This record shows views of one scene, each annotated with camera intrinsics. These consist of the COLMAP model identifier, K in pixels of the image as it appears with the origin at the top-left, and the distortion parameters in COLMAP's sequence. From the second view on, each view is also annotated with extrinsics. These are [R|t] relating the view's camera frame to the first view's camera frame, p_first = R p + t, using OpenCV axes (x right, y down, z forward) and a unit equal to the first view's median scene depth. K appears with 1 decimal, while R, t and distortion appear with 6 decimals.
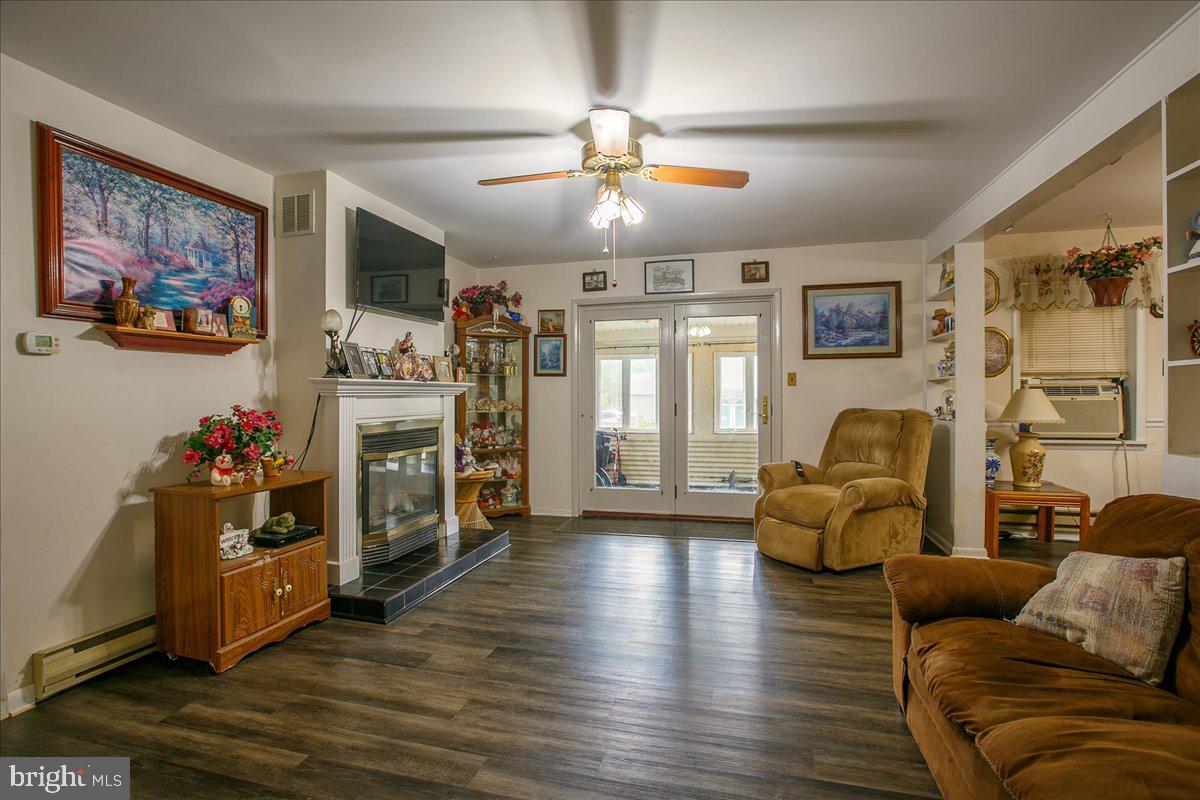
lens RADIAL K [[549.6, 0, 596.4], [0, 549.6, 398.7], [0, 0, 1]] dist [-0.060689, 0.021340]
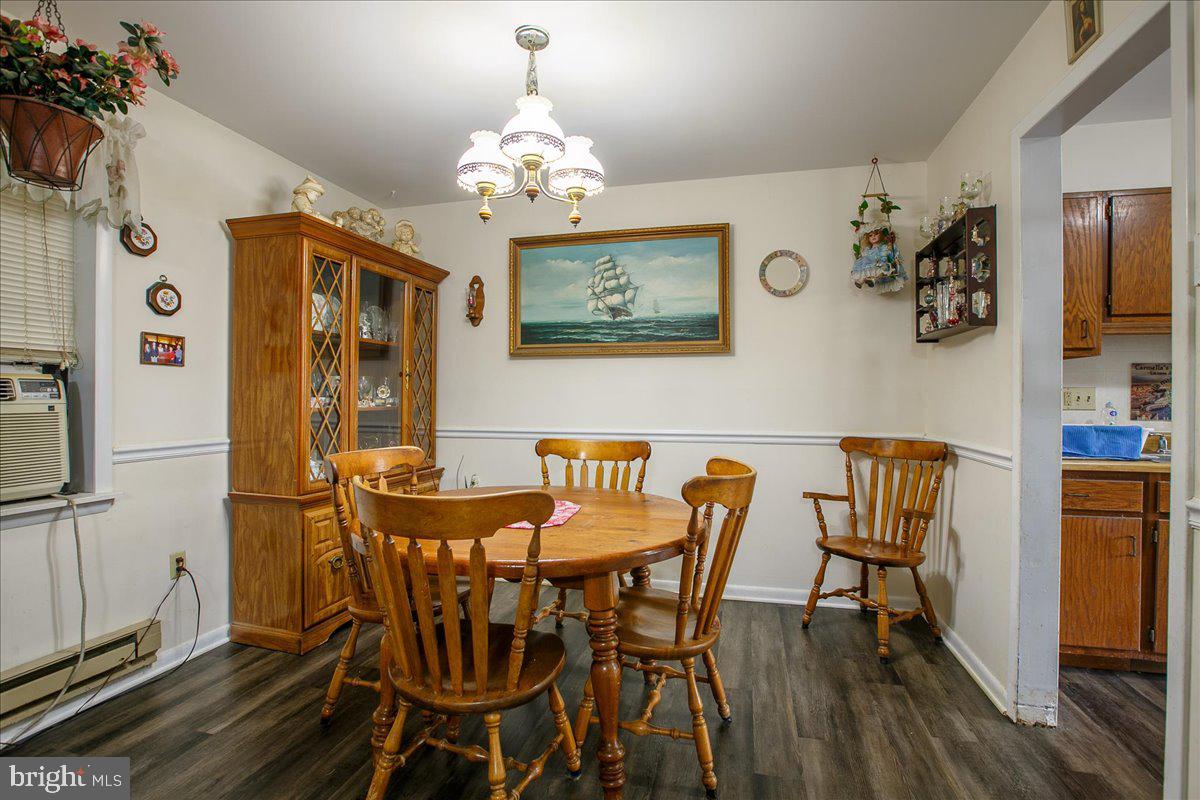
lens RADIAL K [[567.9, 0, 604.3], [0, 567.9, 398.2], [0, 0, 1]] dist [-0.053586, 0.018831]
pose [[-0.026982, 0.002470, 0.999633, 0.497716], [0.003672, 0.999990, -0.002372, -0.005888], [-0.999629, 0.003607, -0.026991, 0.538022]]
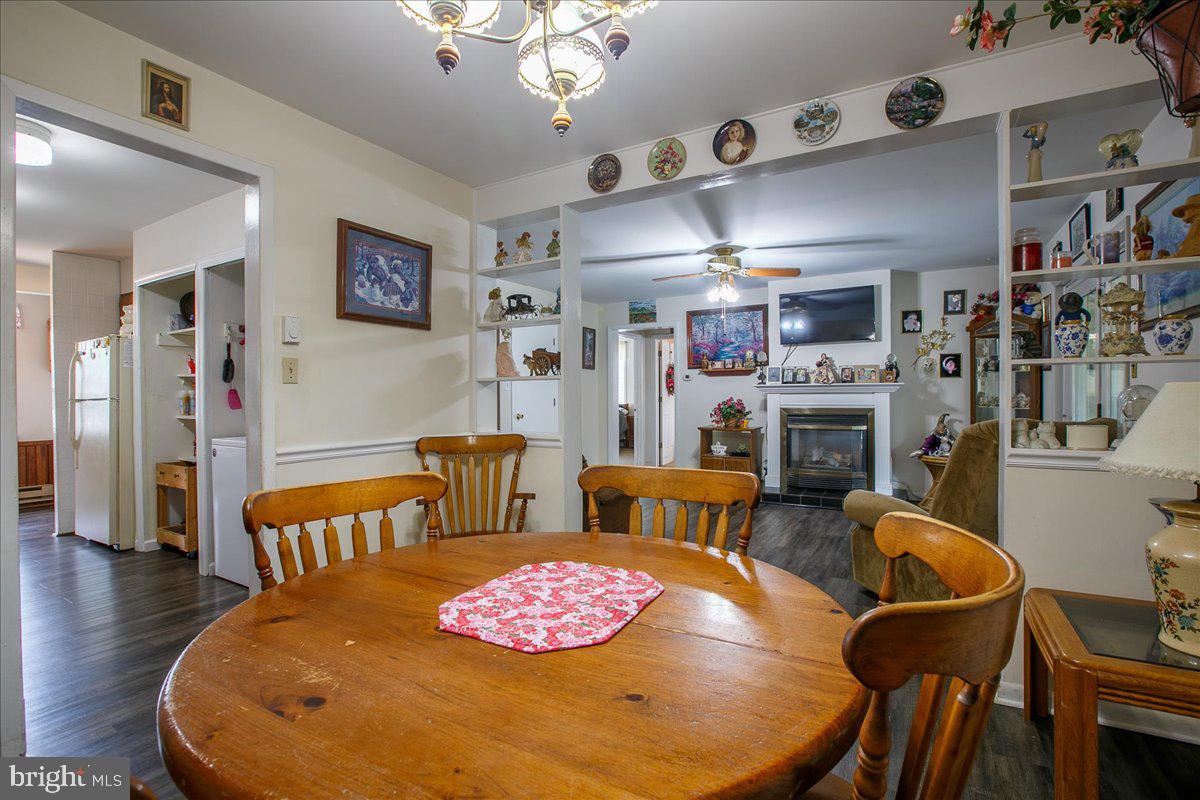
lens RADIAL K [[549.6, 0, 596.4], [0, 549.6, 398.7], [0, 0, 1]] dist [-0.060689, 0.021340]
pose [[-0.270464, 0.016272, -0.962593, 1.216385], [0.001966, 0.999864, 0.016349, -0.013251], [0.962728, 0.002529, -0.270459, 0.682160]]
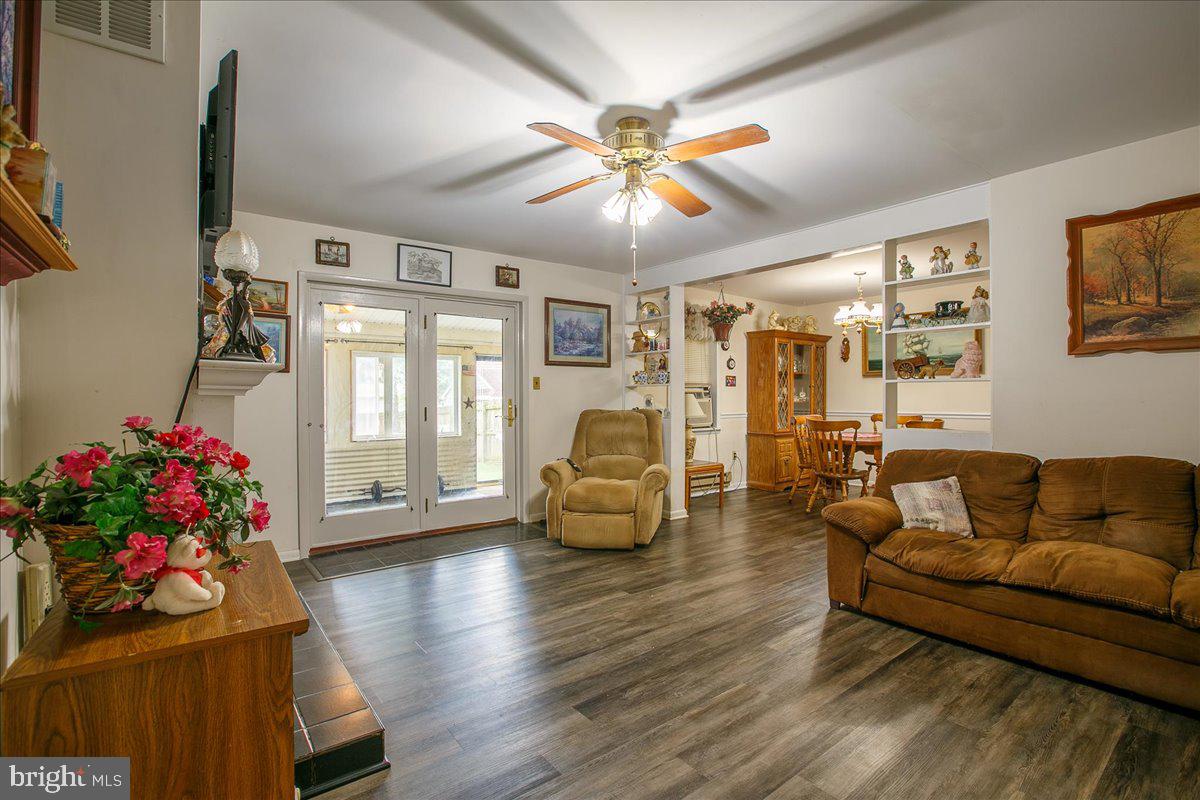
lens RADIAL K [[549.6, 0, 596.4], [0, 549.6, 398.7], [0, 0, 1]] dist [-0.060689, 0.021340]
pose [[0.605917, 0.000300, 0.795528, -0.491960], [0.005540, 0.999974, -0.004596, 0.000166], [-0.795508, 0.007192, 0.605900, 0.293962]]
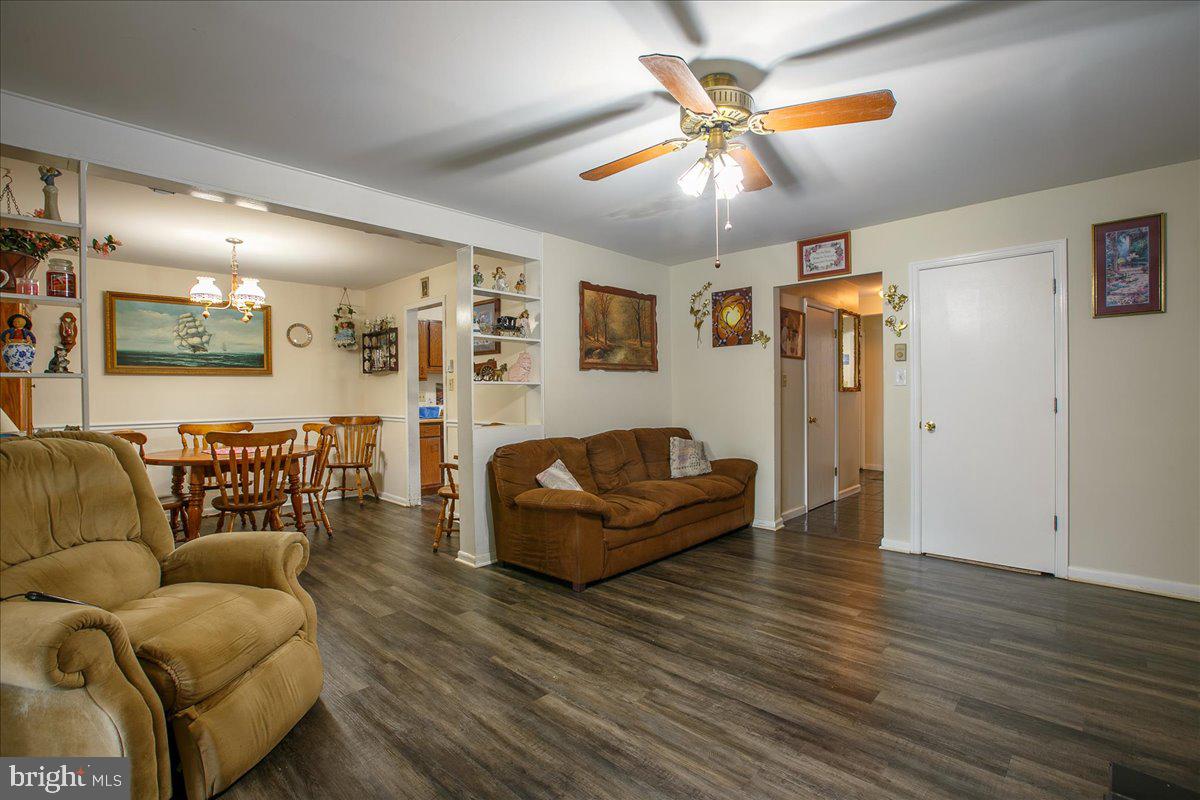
lens RADIAL K [[549.6, 0, 596.4], [0, 549.6, 398.7], [0, 0, 1]] dist [-0.060689, 0.021340]
pose [[-0.875270, 0.011415, 0.483500, -0.131493], [0.018952, 0.999763, 0.010706, -0.008303], [-0.483264, 0.018534, -0.875279, 1.154809]]
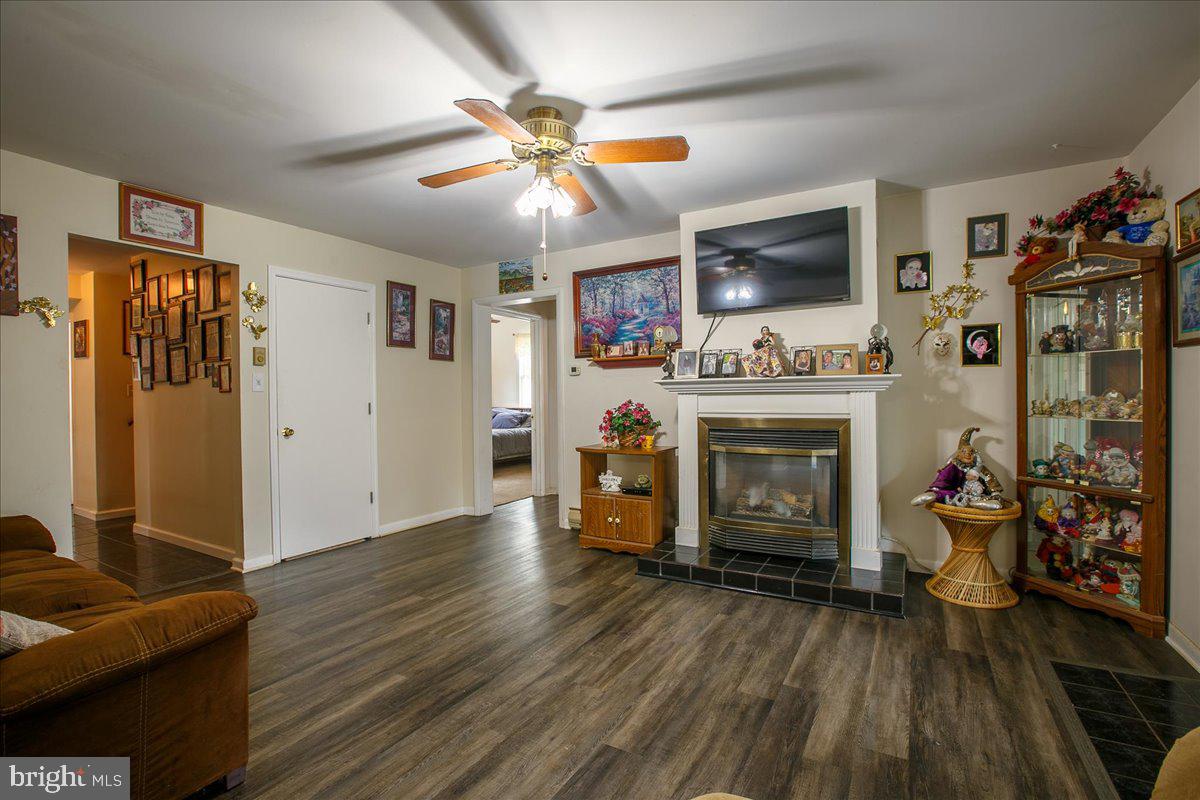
lens RADIAL K [[549.6, 0, 596.4], [0, 549.6, 398.7], [0, 0, 1]] dist [-0.060689, 0.021340]
pose [[-0.264129, 0.014089, -0.964385, 0.577093], [0.005808, 0.999898, 0.013017, -0.007481], [0.964470, -0.002163, -0.264184, 0.839171]]
